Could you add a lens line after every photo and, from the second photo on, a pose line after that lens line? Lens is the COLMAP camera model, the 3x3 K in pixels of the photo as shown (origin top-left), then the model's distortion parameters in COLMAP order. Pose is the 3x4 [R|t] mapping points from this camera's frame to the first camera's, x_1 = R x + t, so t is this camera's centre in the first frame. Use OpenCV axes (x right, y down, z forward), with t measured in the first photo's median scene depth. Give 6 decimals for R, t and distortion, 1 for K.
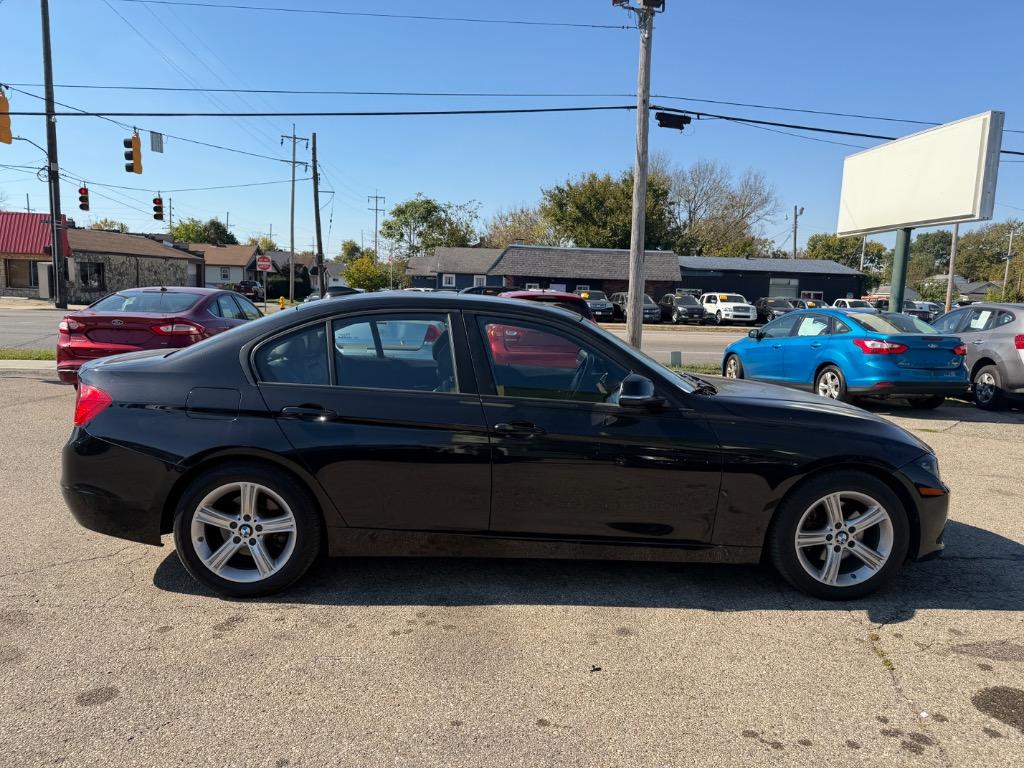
lens RADIAL K [[726.7, 0, 519.0], [0, 726.7, 392.3], [0, 0, 1]] dist [0.031056, -0.039067]
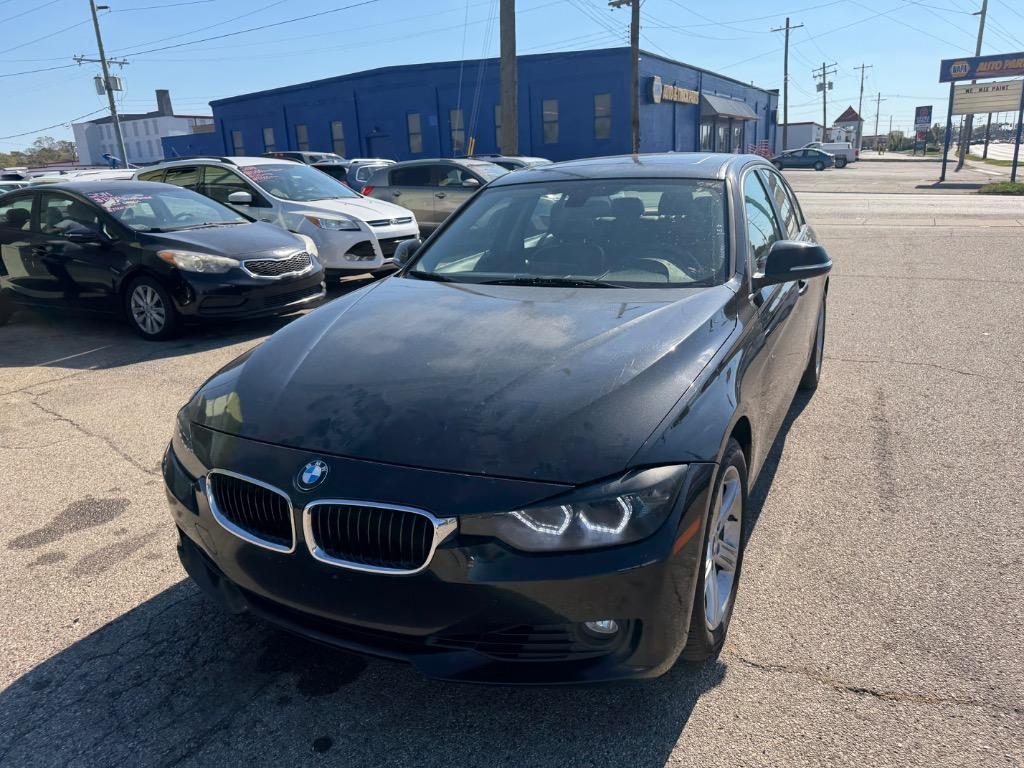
lens RADIAL K [[726.7, 0, 522.6], [0, 726.7, 390.8], [0, 0, 1]] dist [0.031056, -0.039067]
pose [[-0.493081, 0.242919, -0.835381, 0.109106], [-0.090990, 0.940561, 0.327210, -0.018801], [0.865212, 0.237352, -0.441670, 0.177108]]
